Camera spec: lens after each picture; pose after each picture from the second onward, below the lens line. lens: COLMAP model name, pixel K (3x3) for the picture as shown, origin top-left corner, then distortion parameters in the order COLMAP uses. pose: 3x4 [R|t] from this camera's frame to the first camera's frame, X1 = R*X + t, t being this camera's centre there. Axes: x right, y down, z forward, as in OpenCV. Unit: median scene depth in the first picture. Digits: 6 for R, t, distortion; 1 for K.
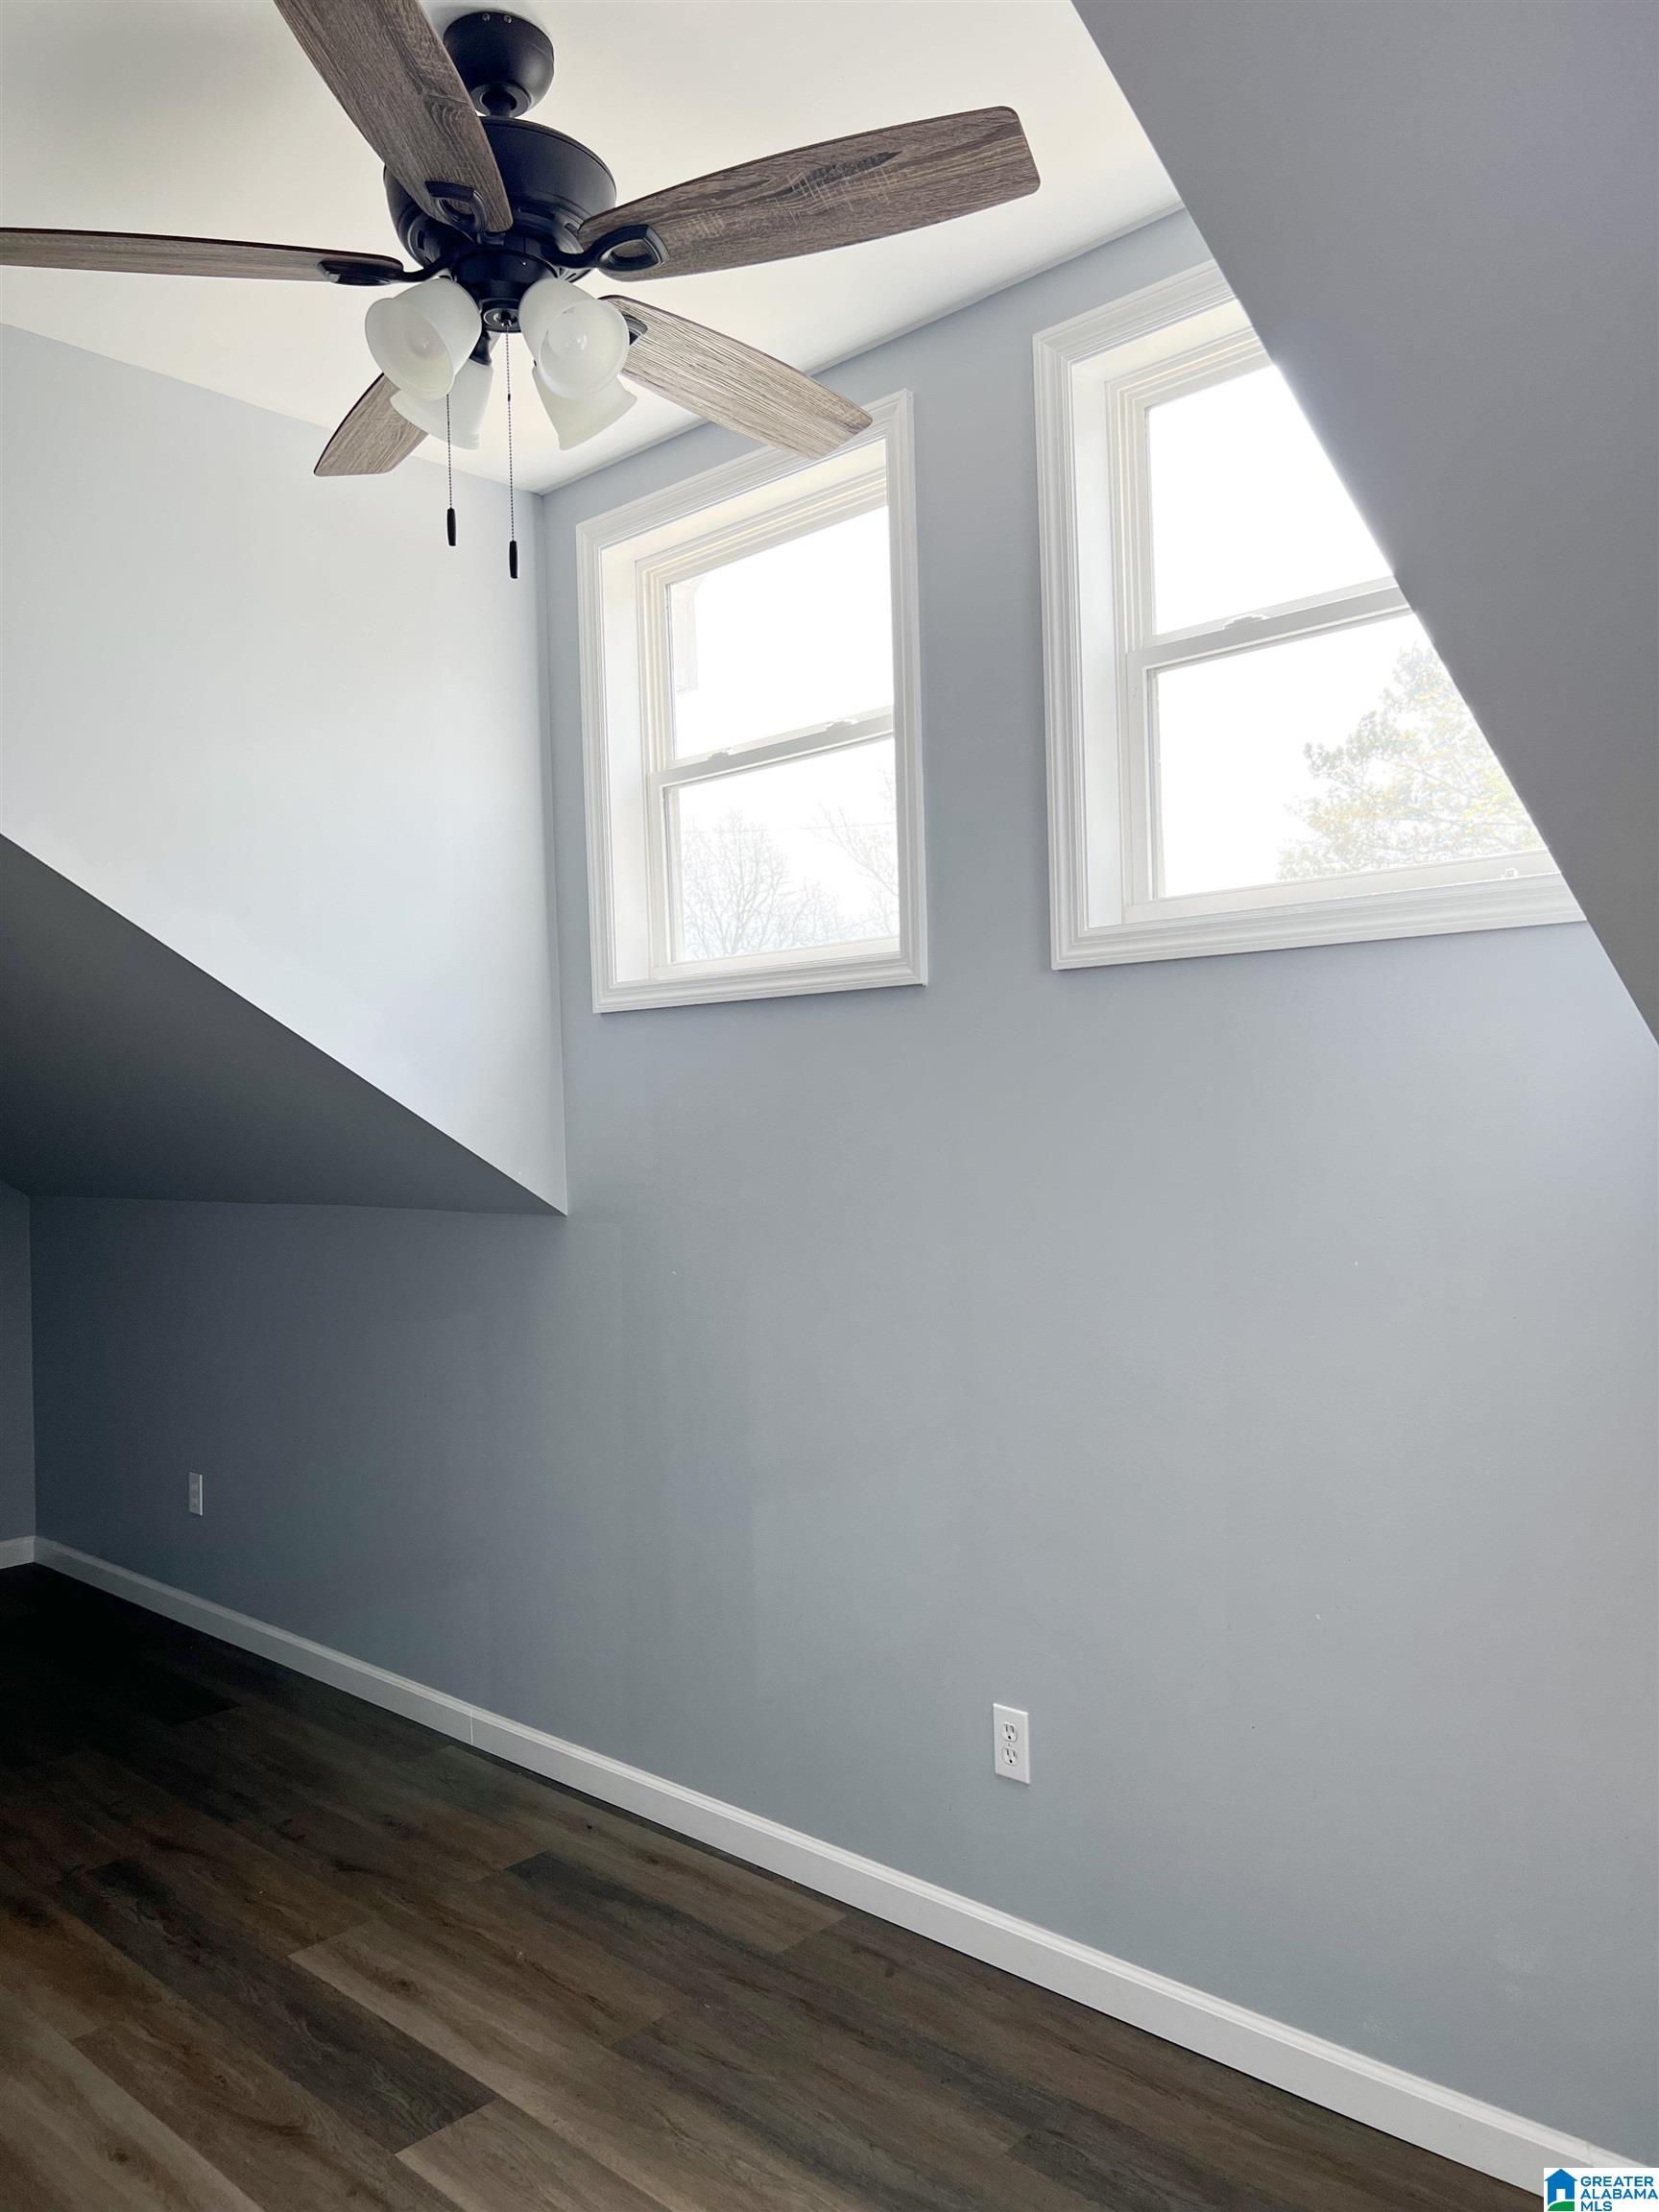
lens RADIAL K [[1678.5, 0, 829.5], [0, 1678.5, 1106.0], [0, 0, 1]] dist [0.031753, -0.035979]
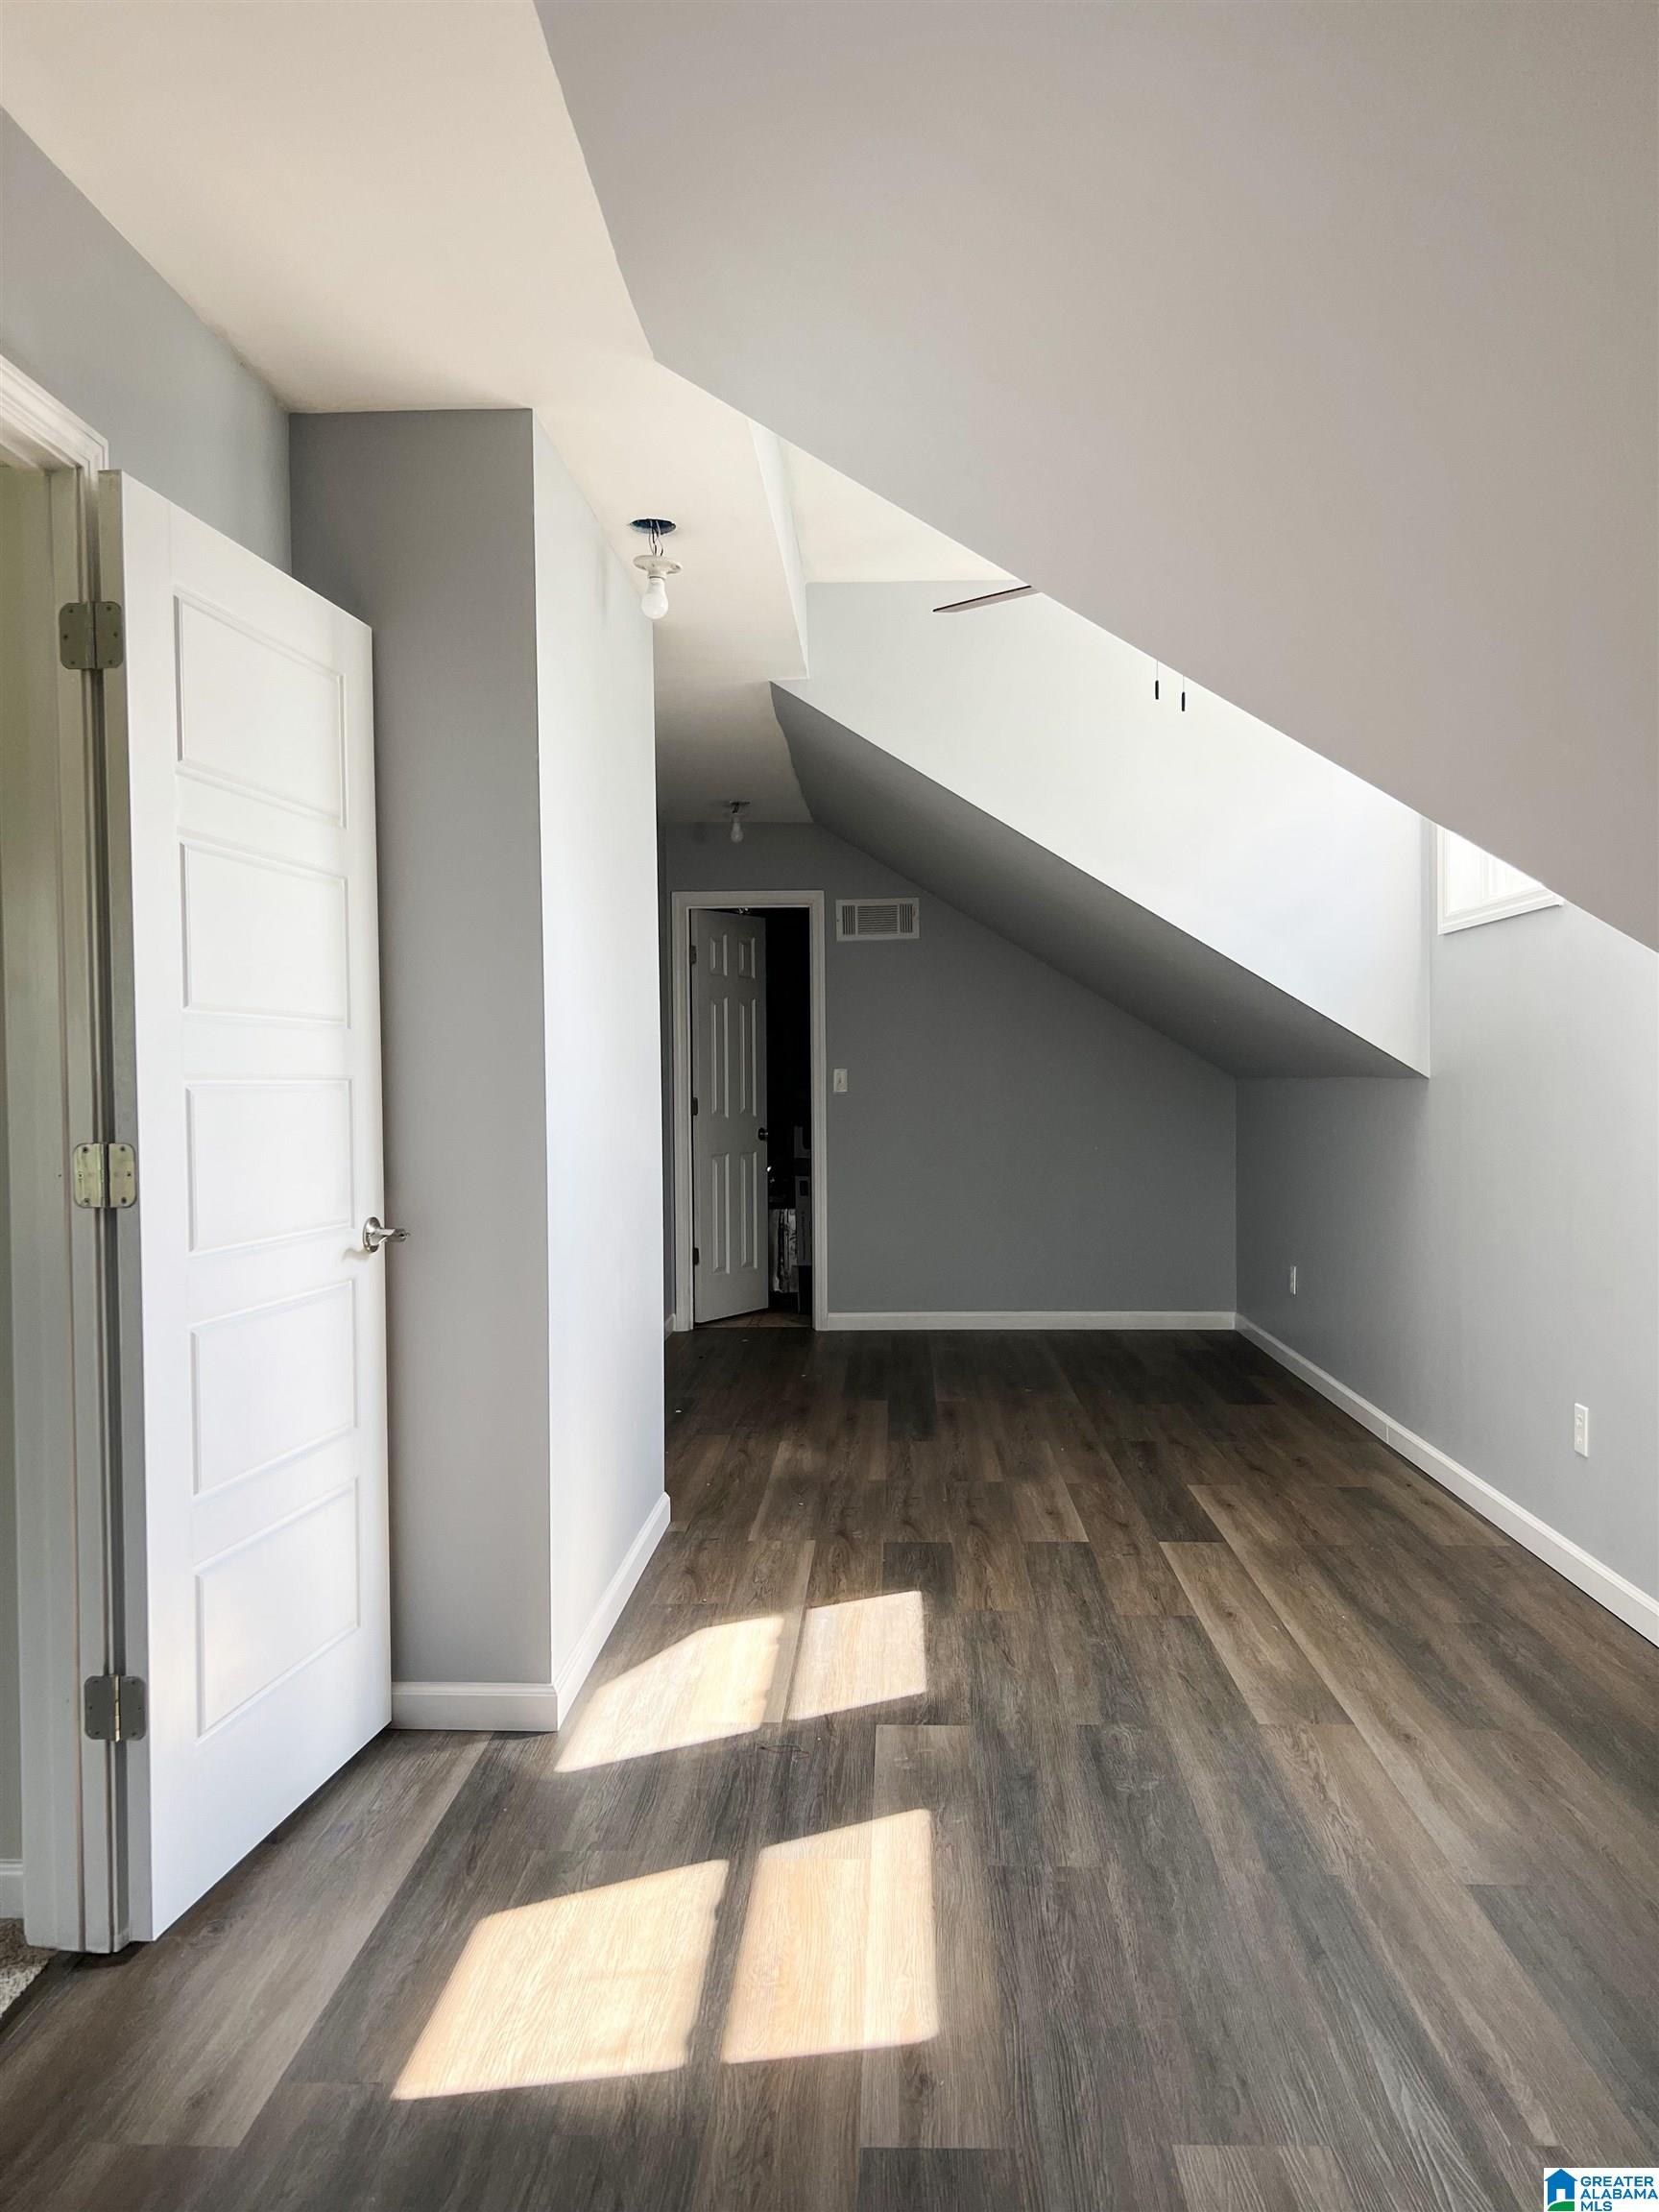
lens RADIAL K [[1678.5, 0, 829.5], [0, 1678.5, 1106.0], [0, 0, 1]] dist [0.031753, -0.035979]
pose [[0.660529, 0.037283, -0.749874, 0.793295], [-0.015153, 0.999225, 0.036332, 0.061012], [0.750648, -0.012635, 0.660582, -0.458291]]
